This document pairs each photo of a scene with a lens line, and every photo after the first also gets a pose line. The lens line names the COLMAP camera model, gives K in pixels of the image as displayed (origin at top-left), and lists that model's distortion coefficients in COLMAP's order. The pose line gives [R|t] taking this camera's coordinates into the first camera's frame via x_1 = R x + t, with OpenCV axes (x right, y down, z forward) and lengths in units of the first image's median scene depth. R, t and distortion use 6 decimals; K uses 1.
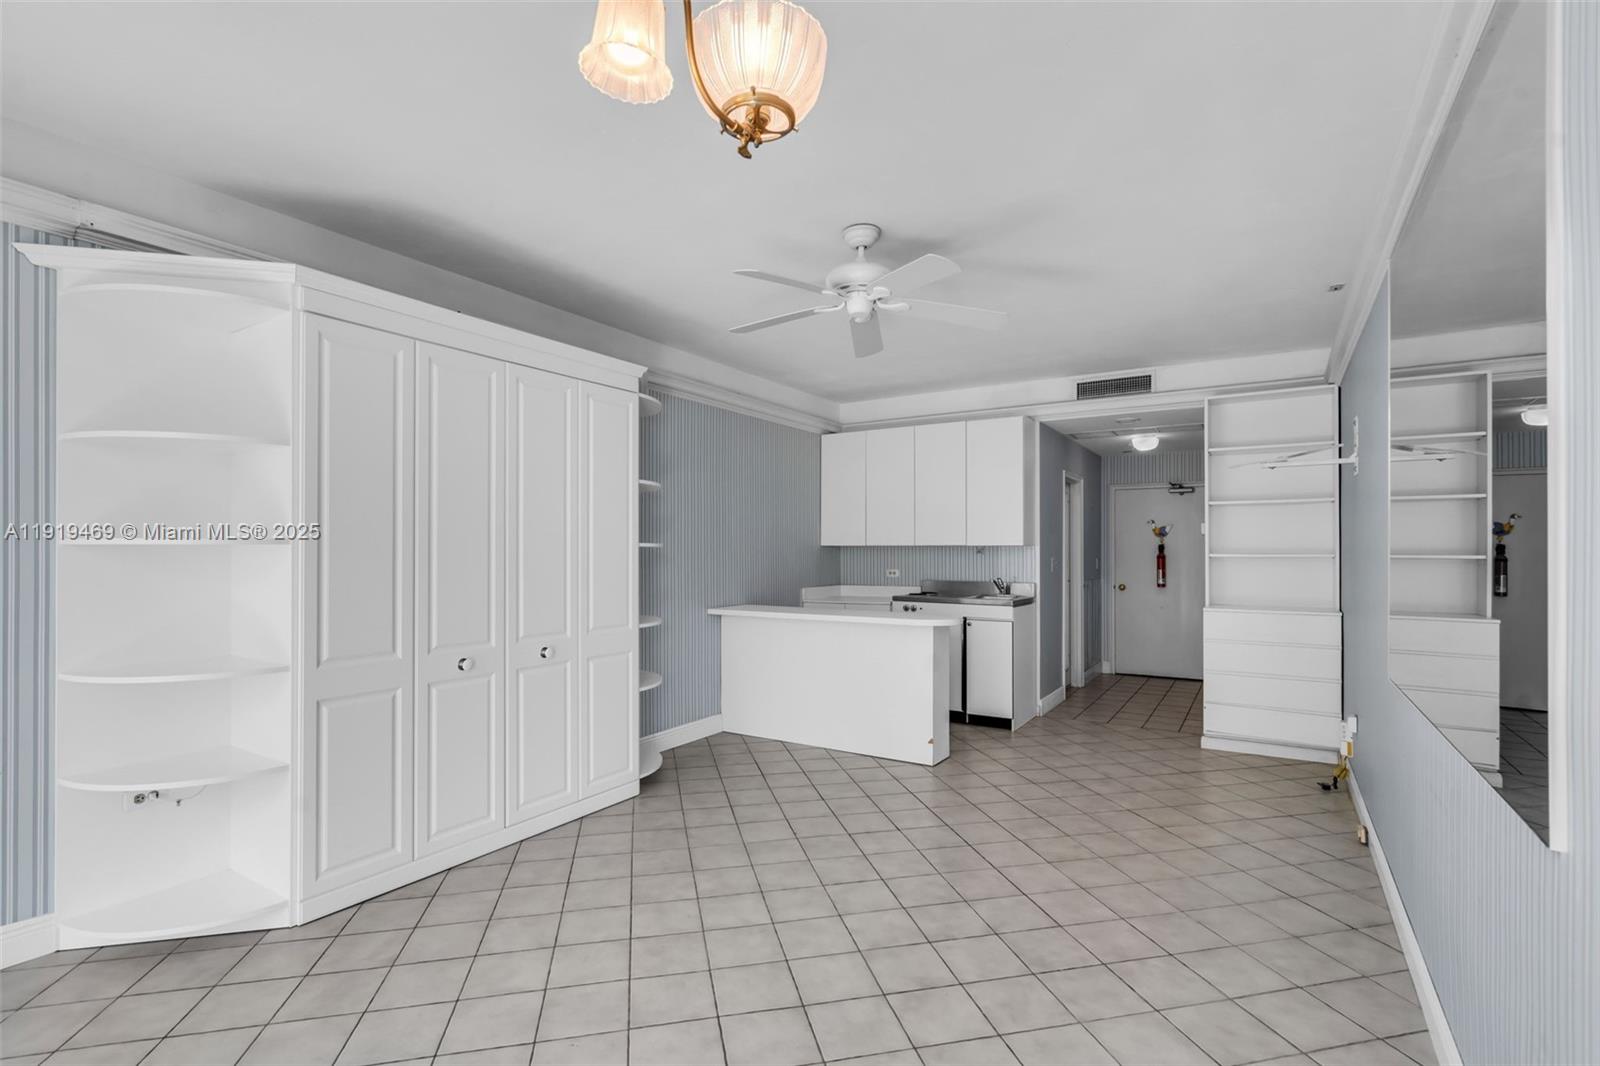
lens RADIAL K [[749.4, 0, 800.4], [0, 749.4, 543.6], [0, 0, 1]] dist [0.000736, 0.000258]
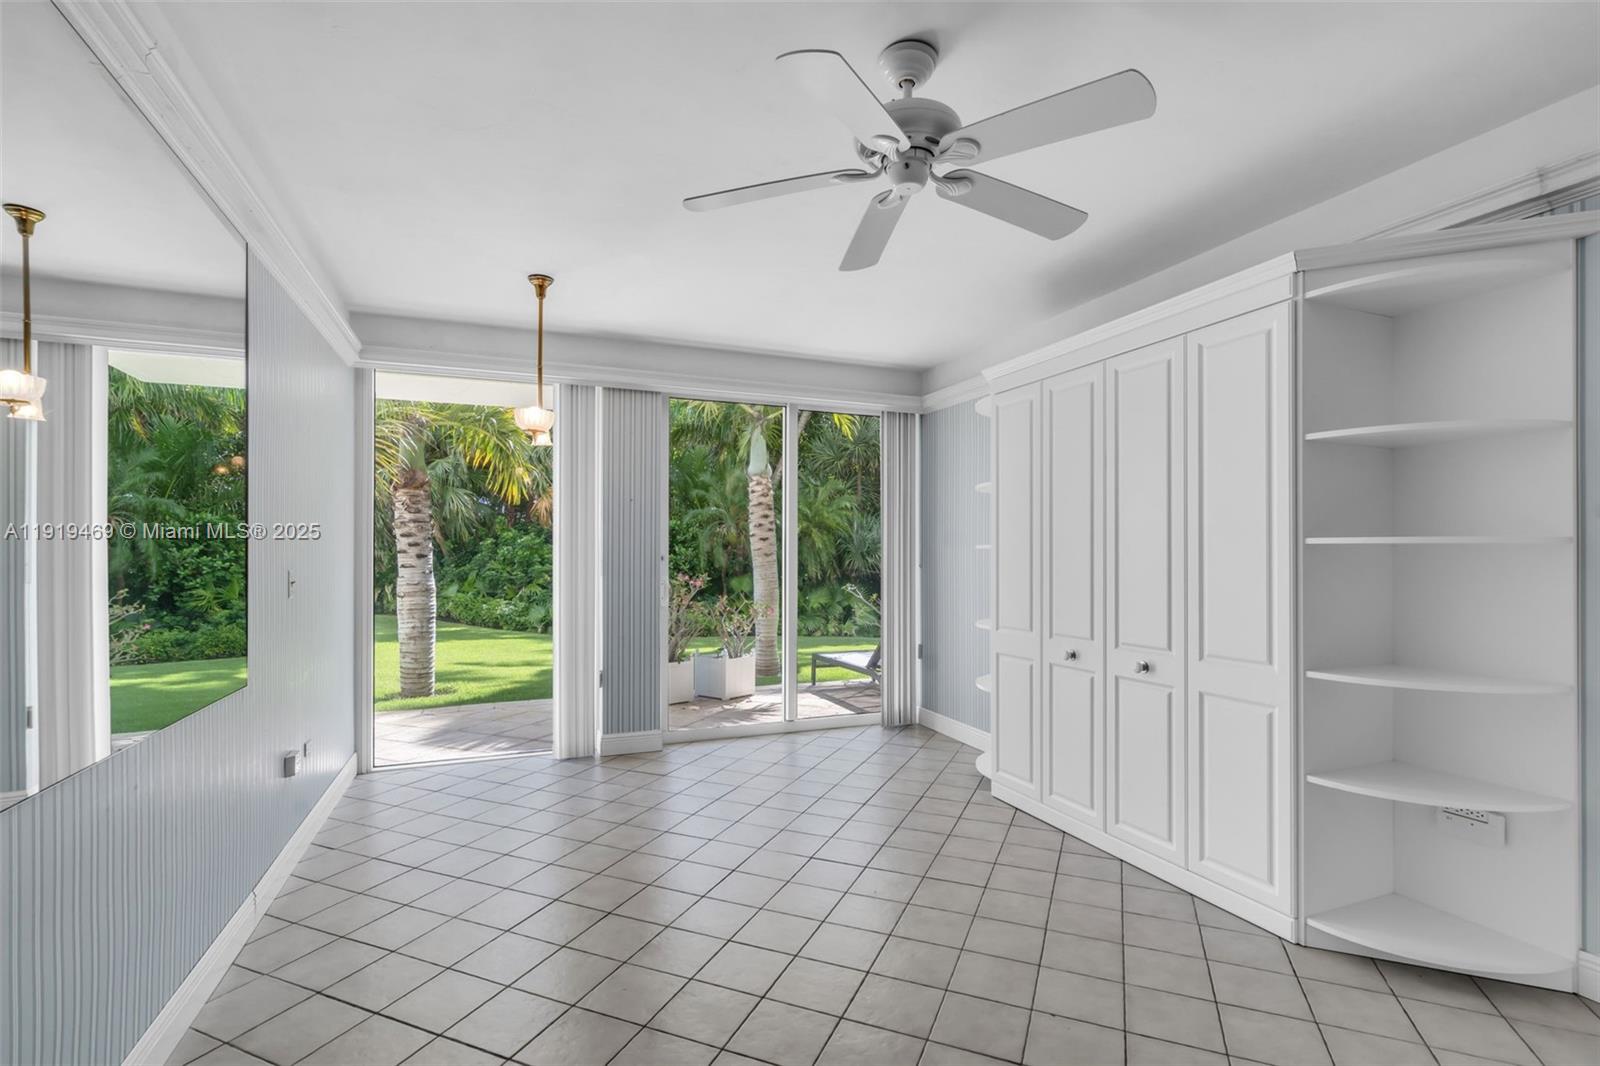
lens RADIAL K [[749.4, 0, 800.4], [0, 749.4, 543.6], [0, 0, 1]] dist [0.000736, 0.000258]
pose [[-0.577327, -0.005903, -0.816492, 0.648433], [0.004276, 0.999938, -0.010253, 0.010498], [0.816502, -0.009411, -0.577266, 1.263694]]
